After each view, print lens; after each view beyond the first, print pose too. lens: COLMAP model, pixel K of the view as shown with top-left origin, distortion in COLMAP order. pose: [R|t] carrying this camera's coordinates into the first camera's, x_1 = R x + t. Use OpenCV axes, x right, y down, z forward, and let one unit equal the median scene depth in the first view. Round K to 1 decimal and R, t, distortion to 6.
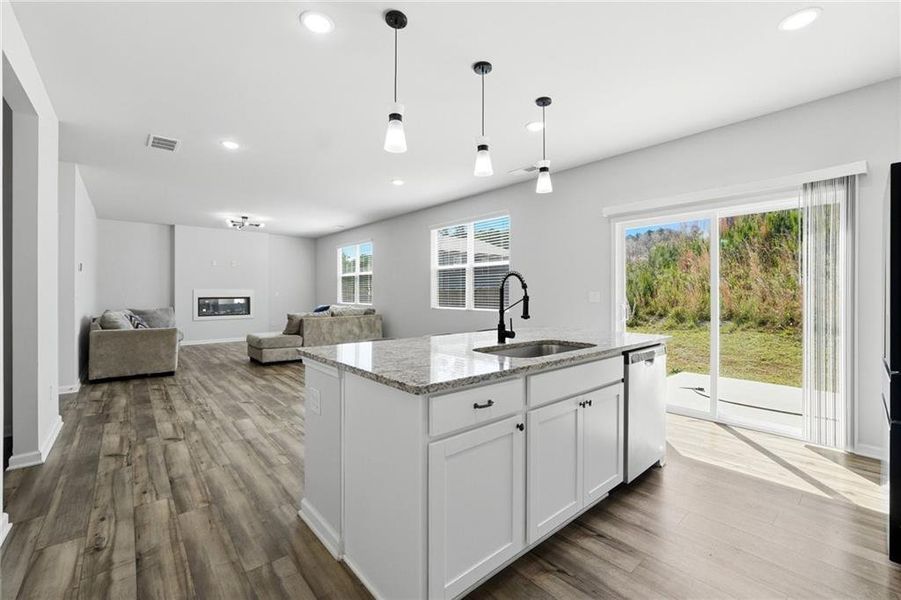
lens RADIAL K [[379.8, 0, 453.0], [0, 379.8, 295.2], [0, 0, 1]] dist [-0.014917, 0.000973]
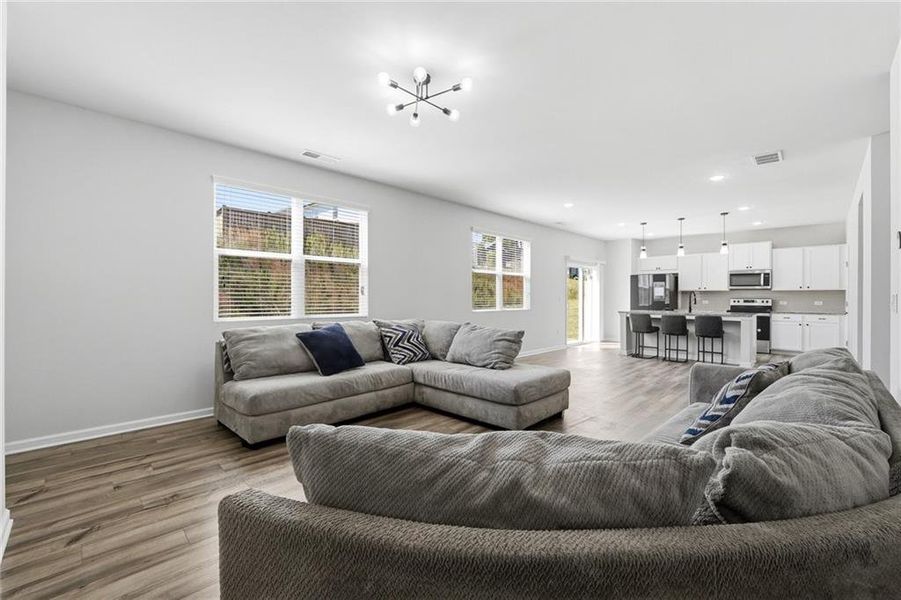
lens RADIAL K [[379.8, 0, 449.6], [0, 379.8, 299.1], [0, 0, 1]] dist [-0.014917, 0.000973]
pose [[-0.076064, -0.010635, 0.997046, -2.485664], [0.001238, 0.999941, 0.010760, -0.023257], [-0.997102, 0.002052, -0.076047, 2.788213]]
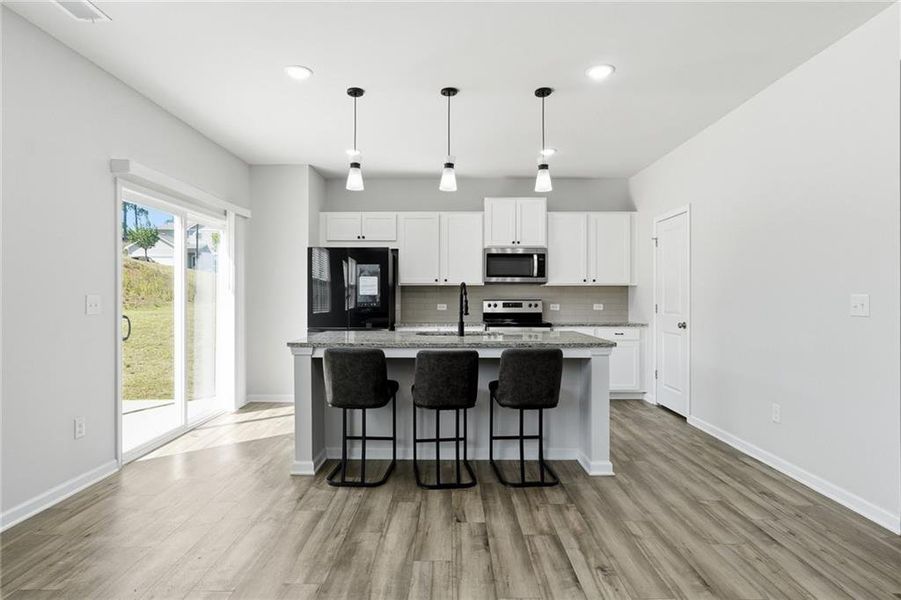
lens RADIAL K [[484.2, 0, 447.0], [0, 484.2, 301.4], [0, 0, 1]] dist [-0.004926, -0.000223]
pose [[-0.749410, -0.008651, 0.662049, -0.787174], [0.000320, 0.999910, 0.013428, -0.014674], [-0.662106, 0.010274, -0.749340, 1.921294]]
